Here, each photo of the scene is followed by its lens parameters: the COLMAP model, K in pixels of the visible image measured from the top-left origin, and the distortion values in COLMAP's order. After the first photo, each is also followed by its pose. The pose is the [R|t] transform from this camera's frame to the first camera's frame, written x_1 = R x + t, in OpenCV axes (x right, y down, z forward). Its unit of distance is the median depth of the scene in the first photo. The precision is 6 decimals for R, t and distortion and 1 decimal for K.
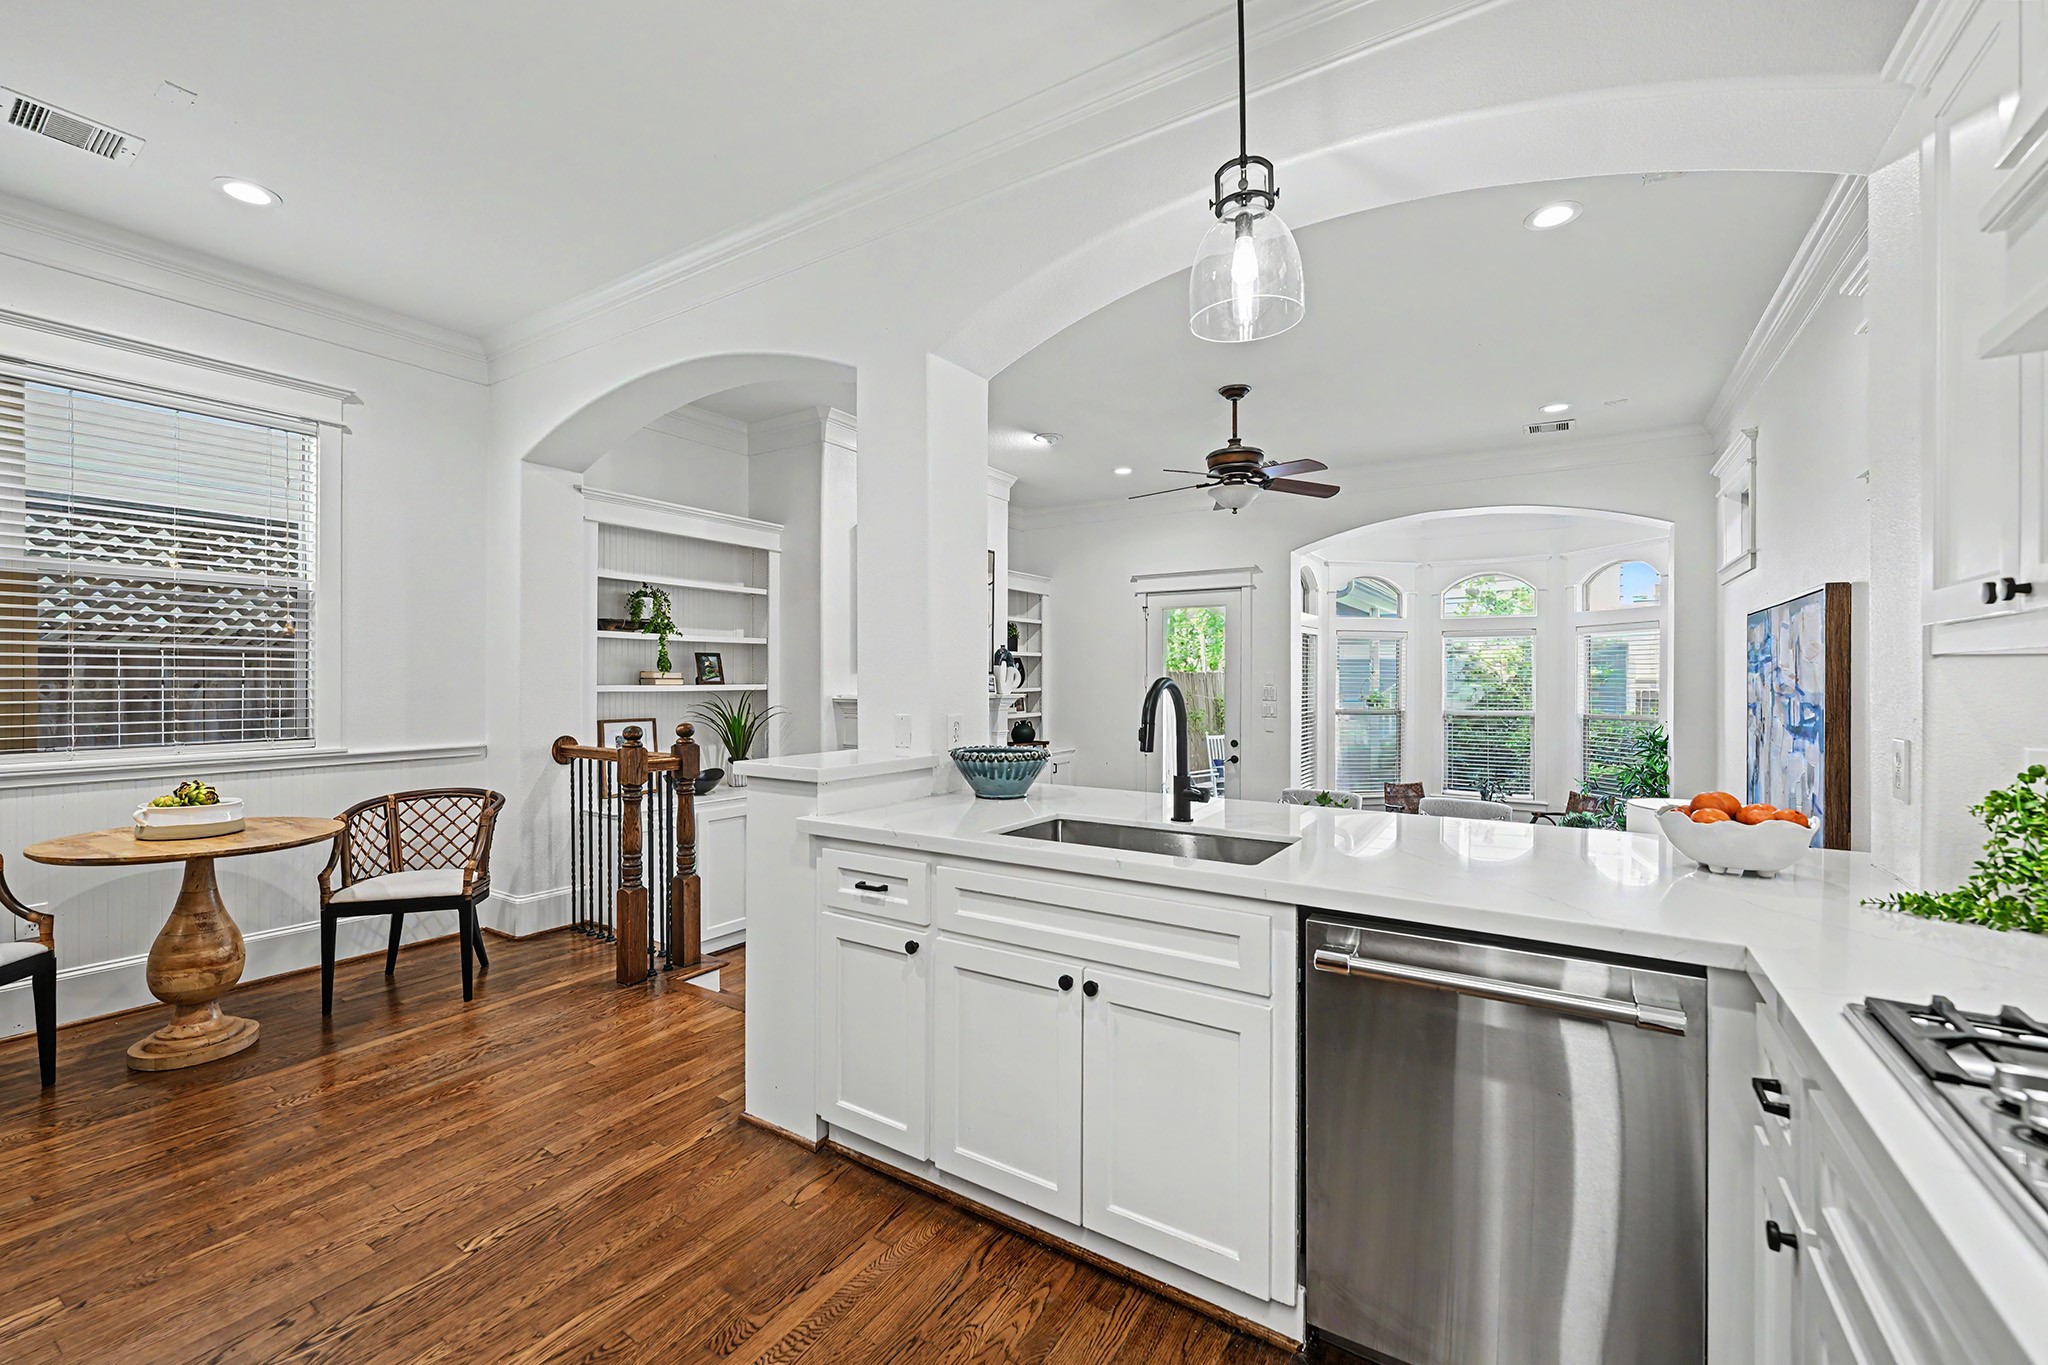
lens RADIAL K [[839.7, 0, 1022.9], [0, 839.7, 683.5], [0, 0, 1]] dist [-0.001543, 0.000051]
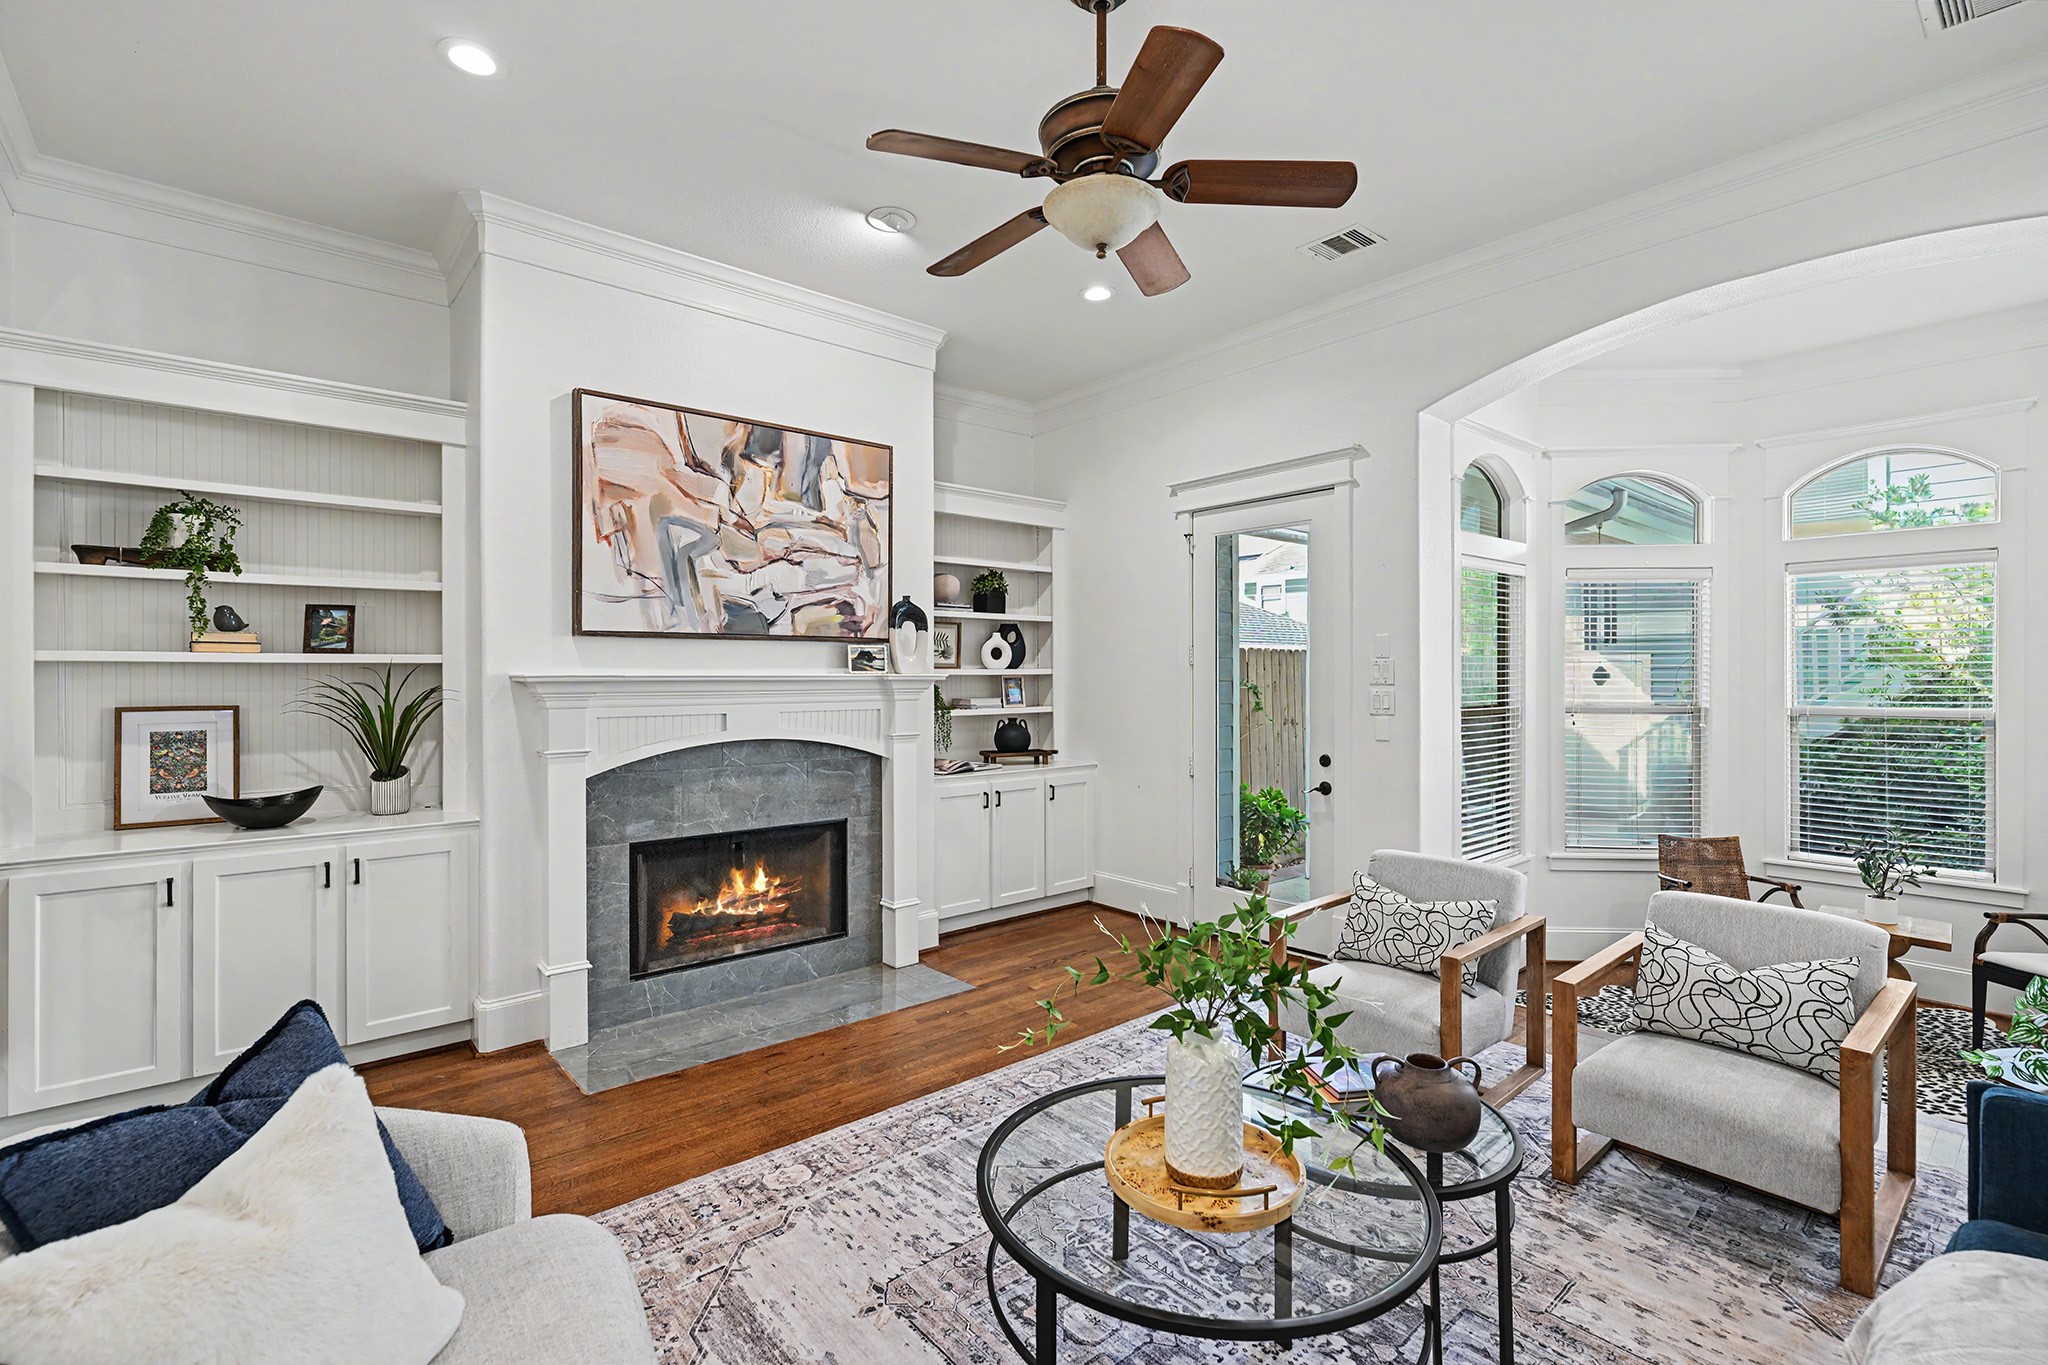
lens RADIAL K [[910.9, 0, 1020.5], [0, 910.9, 679.3], [0, 0, 1]] dist [-0.003464, 0.000049]
pose [[0.957120, -0.005924, -0.289632, 0.357300], [0.004311, 0.999971, -0.006206, 0.029598], [0.289661, 0.004692, 0.957118, 0.529810]]
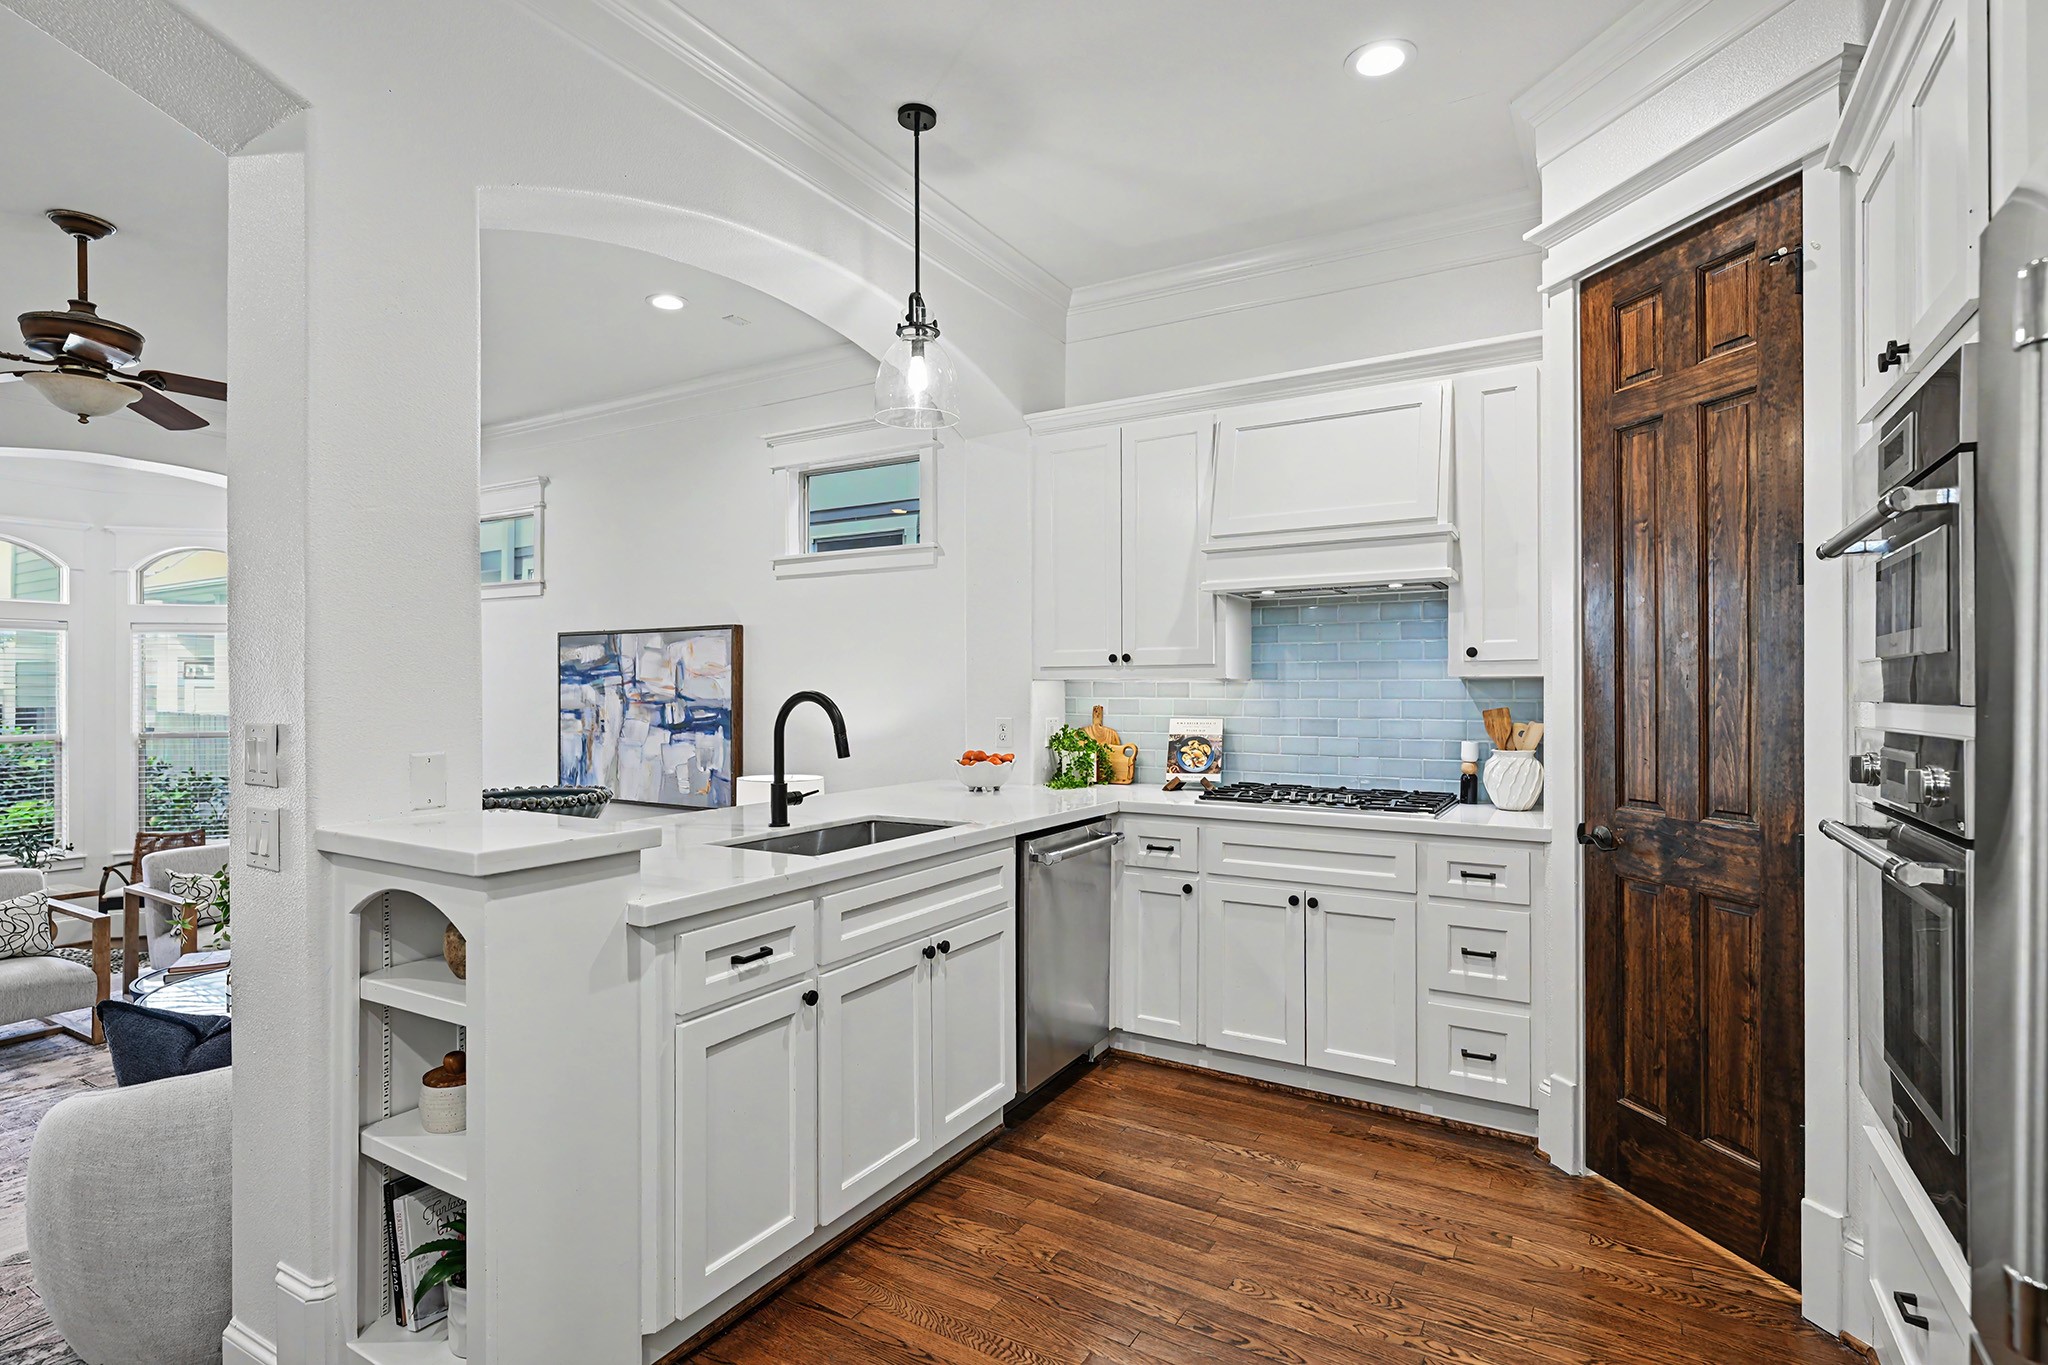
lens RADIAL K [[997.9, 0, 1014.8], [0, 997.9, 686.9], [0, 0, 1]] dist [-0.003211, 0.000789]
pose [[-0.028587, -0.001435, 0.999590, -0.504955], [0.006476, 0.999978, 0.001620, -0.005805], [-0.999570, 0.006520, -0.028577, 0.345879]]
